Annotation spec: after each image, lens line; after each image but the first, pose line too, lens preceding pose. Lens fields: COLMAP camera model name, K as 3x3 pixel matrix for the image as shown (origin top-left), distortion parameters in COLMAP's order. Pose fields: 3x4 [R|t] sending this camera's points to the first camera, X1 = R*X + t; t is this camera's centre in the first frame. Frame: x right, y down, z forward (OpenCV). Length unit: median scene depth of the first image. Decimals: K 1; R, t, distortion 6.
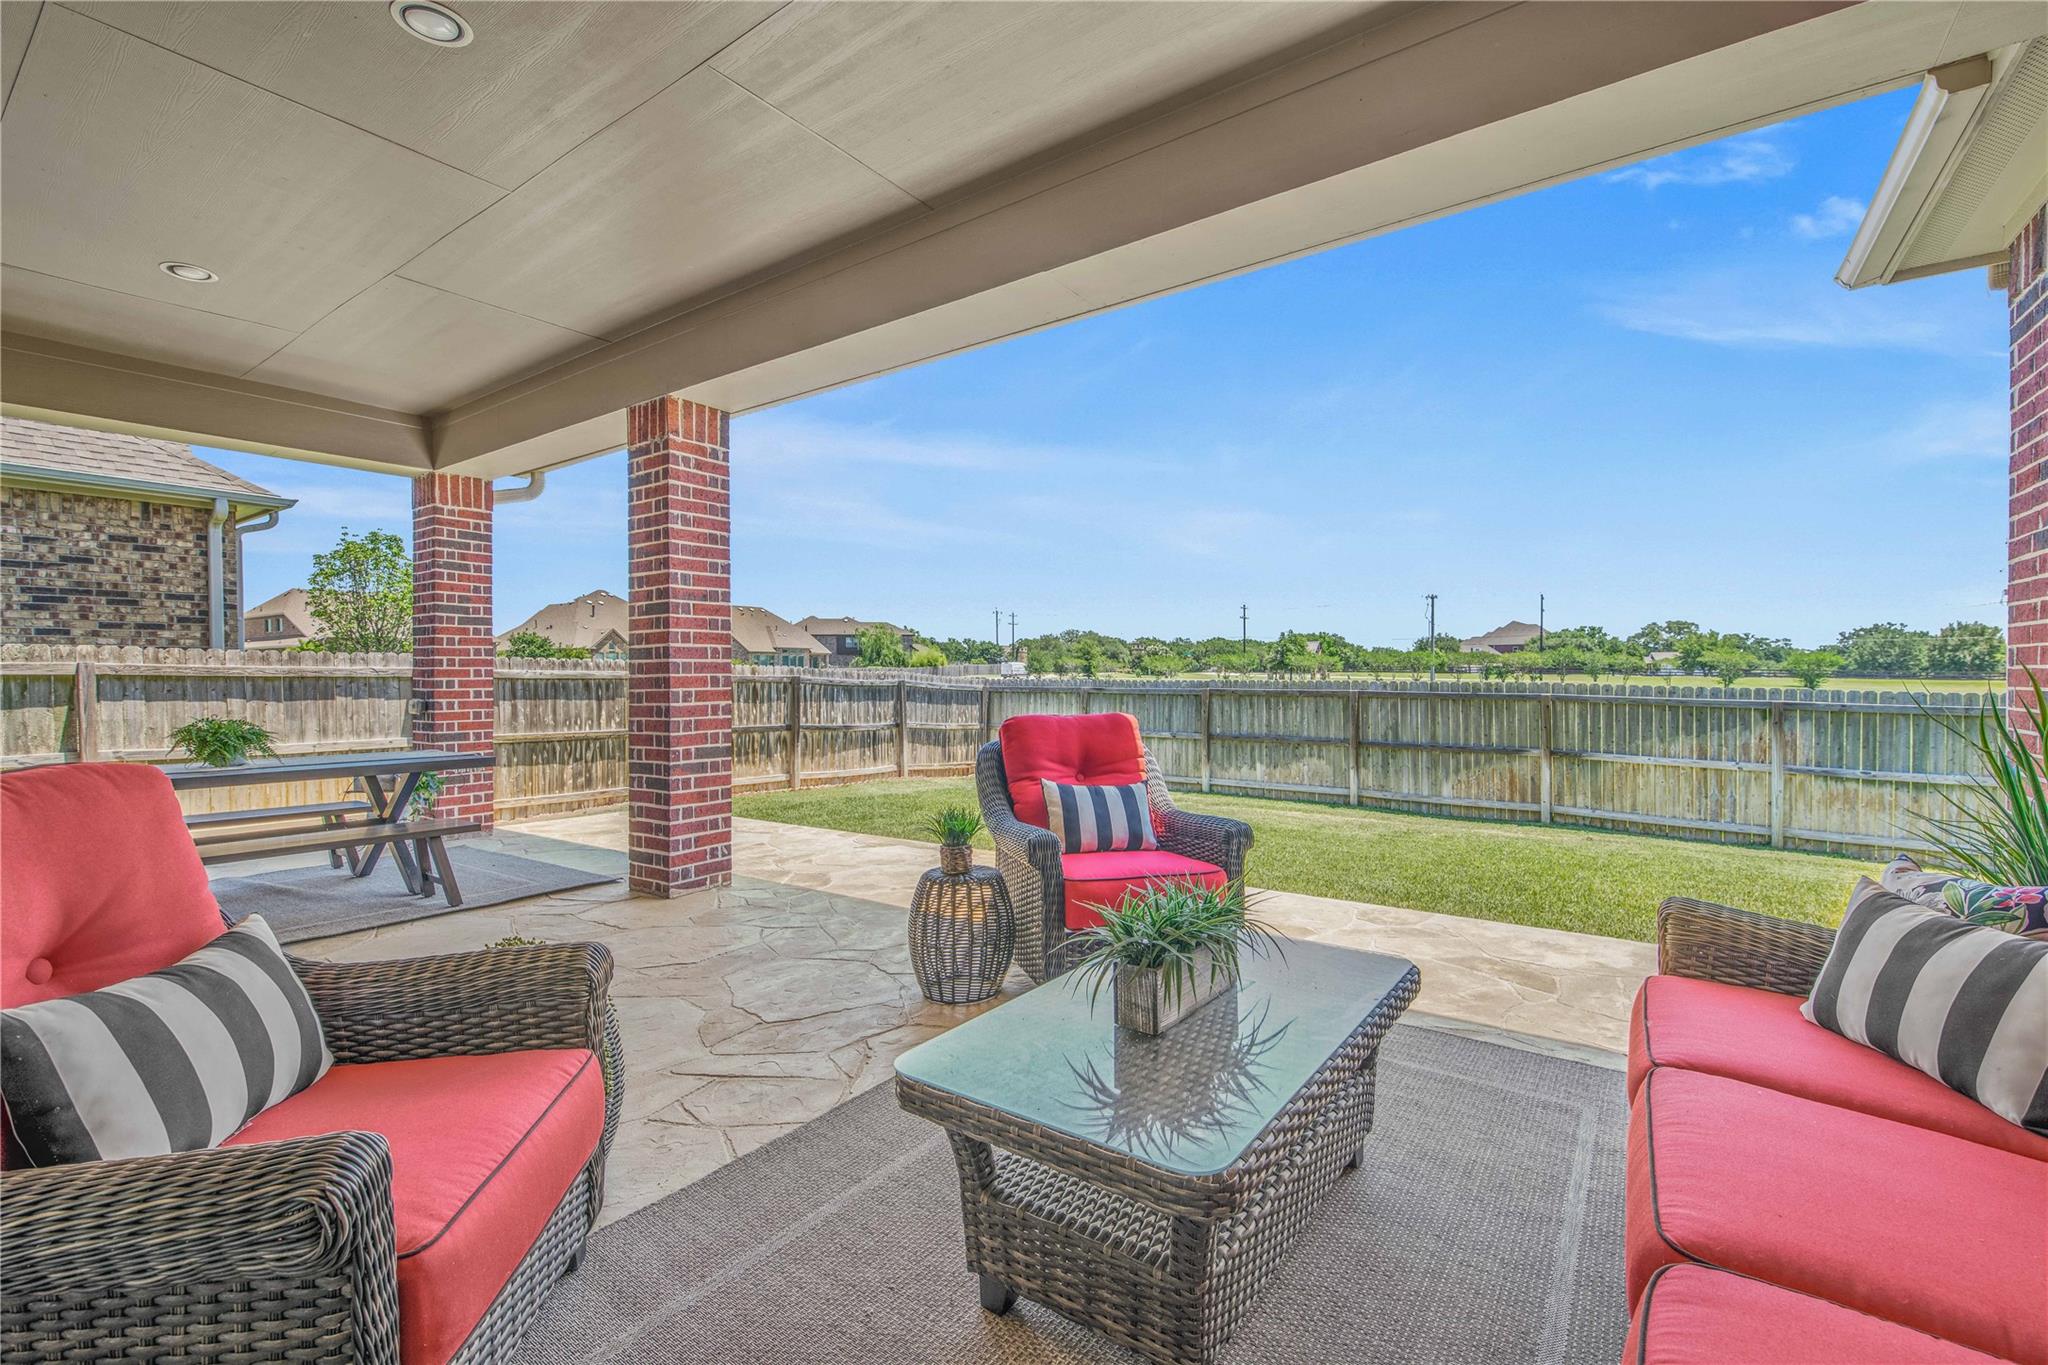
lens RADIAL K [[875.6, 0, 1040.4], [0, 875.6, 686.4], [0, 0, 1]] dist [0.014875, -0.003443]
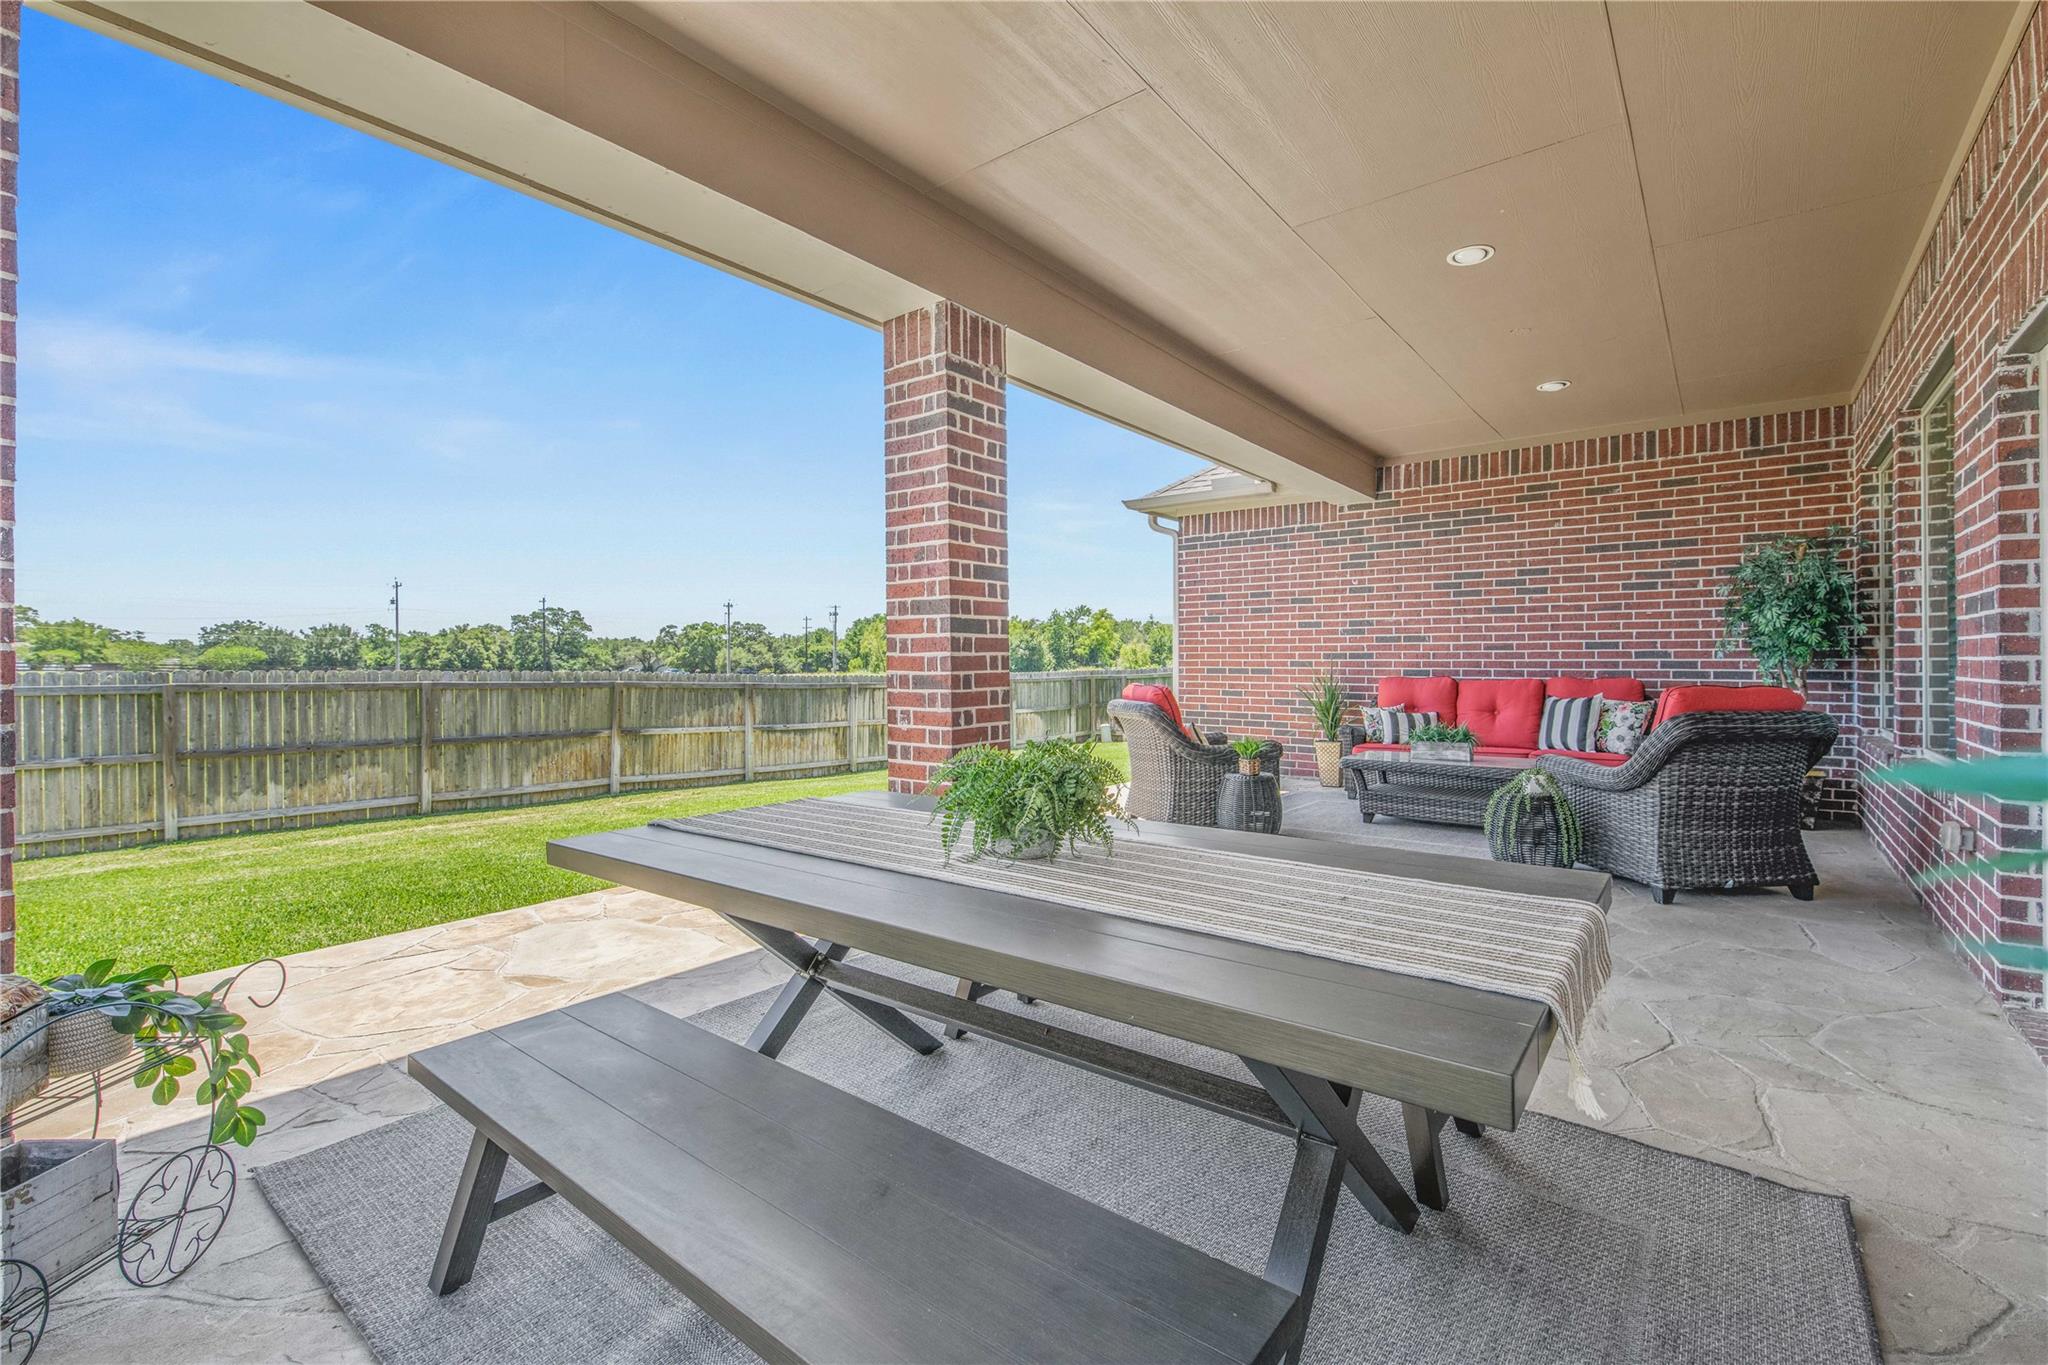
lens RADIAL K [[875.6, 0, 1022.0], [0, 875.6, 670.5], [0, 0, 1]] dist [0.014875, -0.003443]
pose [[0.050493, -0.000645, 0.998724, -0.512581], [0.013603, 0.999907, -0.000042, 0.001543], [-0.998632, 0.013588, 0.050497, 0.377647]]
